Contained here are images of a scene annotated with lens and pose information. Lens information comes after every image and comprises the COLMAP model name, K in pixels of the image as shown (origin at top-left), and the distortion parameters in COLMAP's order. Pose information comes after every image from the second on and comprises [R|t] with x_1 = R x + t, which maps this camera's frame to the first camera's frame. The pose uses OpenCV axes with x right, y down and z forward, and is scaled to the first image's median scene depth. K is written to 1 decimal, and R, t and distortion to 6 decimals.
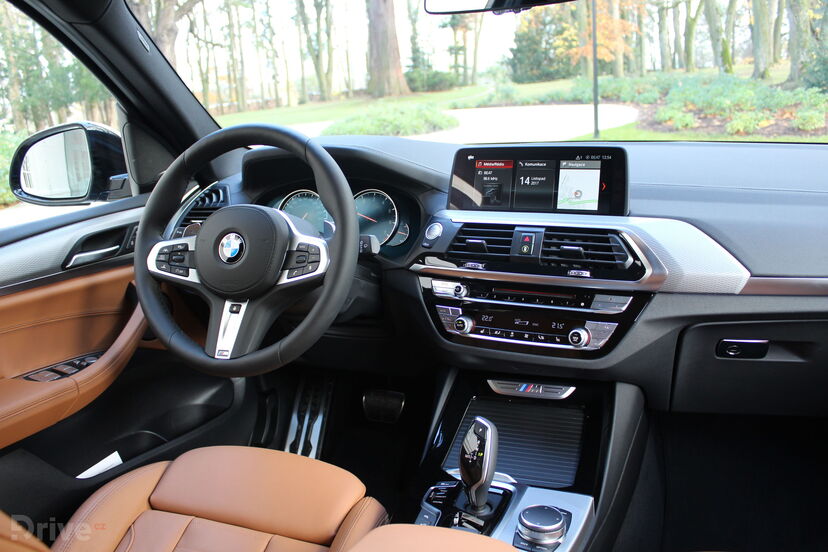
lens RADIAL K [[682.8, 0, 412.3], [0, 682.8, 277.9], [0, 0, 1]] dist [-0.131760, 0.091184]
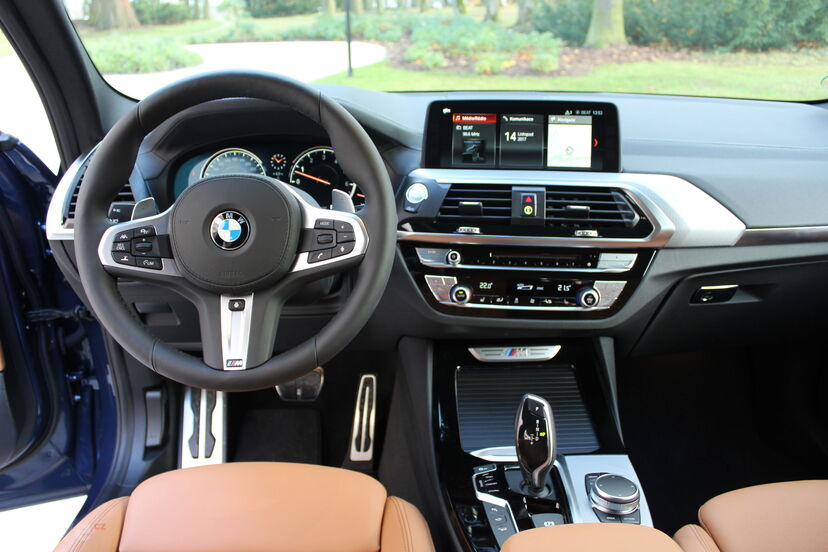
lens RADIAL K [[682.8, 0, 416.0], [0, 682.8, 274.7], [0, 0, 1]] dist [-0.131760, 0.091184]
pose [[0.928393, -0.084232, 0.361927, -0.262603], [0.053445, 0.994111, 0.094266, -0.040651], [-0.367736, -0.068172, 0.927428, 0.137780]]
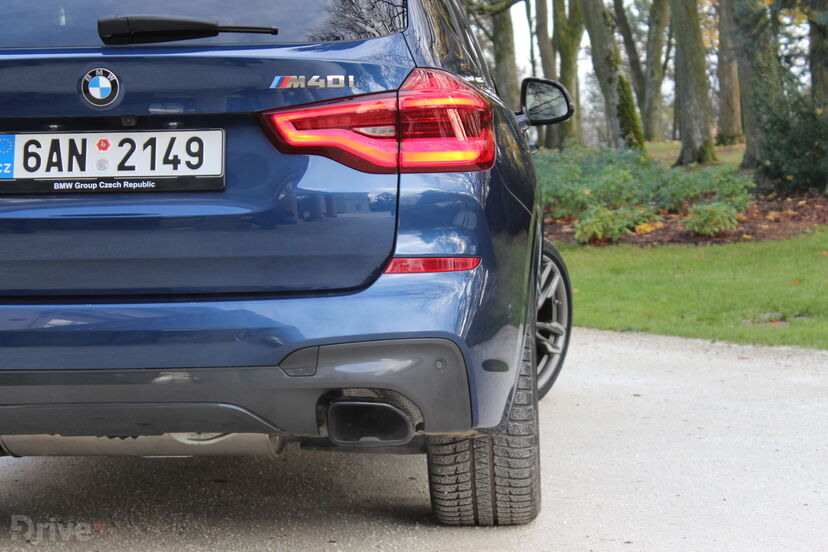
lens RADIAL K [[1999.0, 0, 415.8], [0, 1999.0, 333.4], [0, 0, 1]] dist [0.124151, 0.000000]
pose [[0.958888, 0.013005, 0.283488, -1.037513], [0.046168, 0.978492, -0.201053, 1.570301], [-0.280005, 0.205875, 0.937663, -4.298940]]
